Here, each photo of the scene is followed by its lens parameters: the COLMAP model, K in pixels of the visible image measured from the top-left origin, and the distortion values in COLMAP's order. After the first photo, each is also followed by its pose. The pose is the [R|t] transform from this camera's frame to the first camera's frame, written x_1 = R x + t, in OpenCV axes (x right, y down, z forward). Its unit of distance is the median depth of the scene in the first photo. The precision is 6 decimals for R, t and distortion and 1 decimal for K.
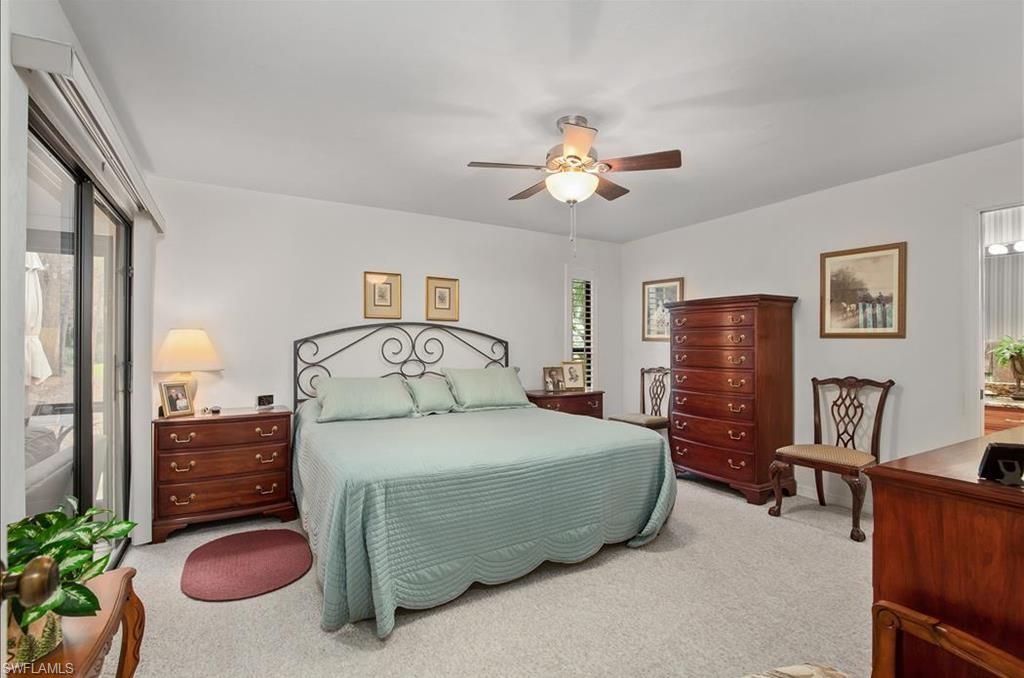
lens RADIAL K [[478.9, 0, 519.9], [0, 478.9, 347.5], [0, 0, 1]] dist [-0.012282, -0.000061]
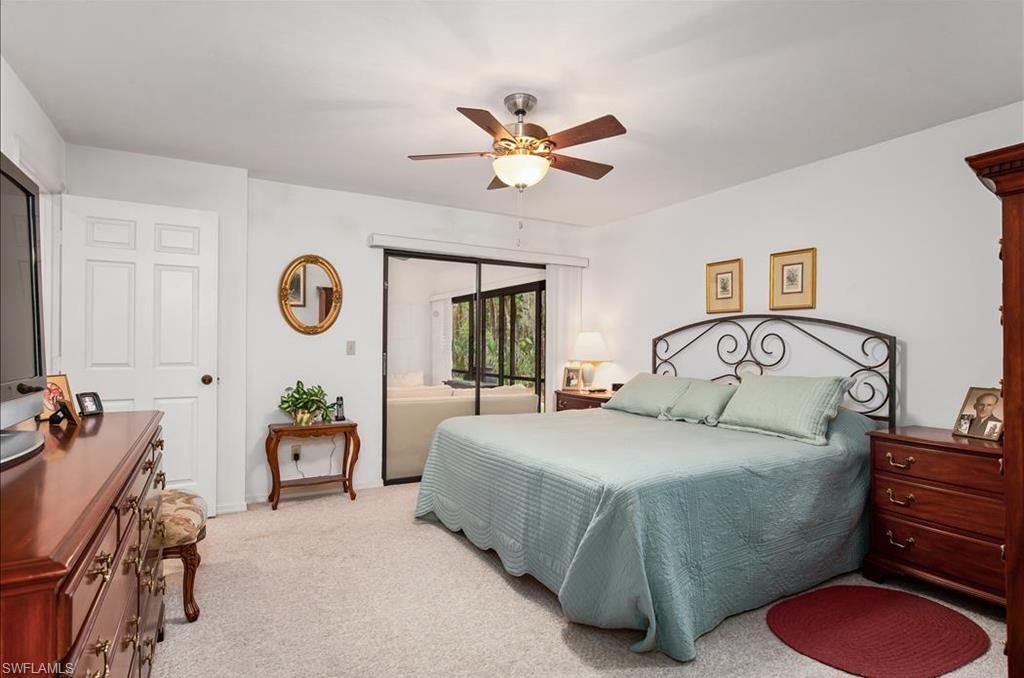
lens RADIAL K [[543.6, 0, 512.0], [0, 543.6, 341.3], [0, 0, 1]] dist [-0.000689, 0.000053]
pose [[-0.026299, -0.006530, -0.999633, 0.724527], [-0.008202, 0.999946, -0.006316, 0.002290], [0.999620, 0.008033, -0.026352, 0.630540]]
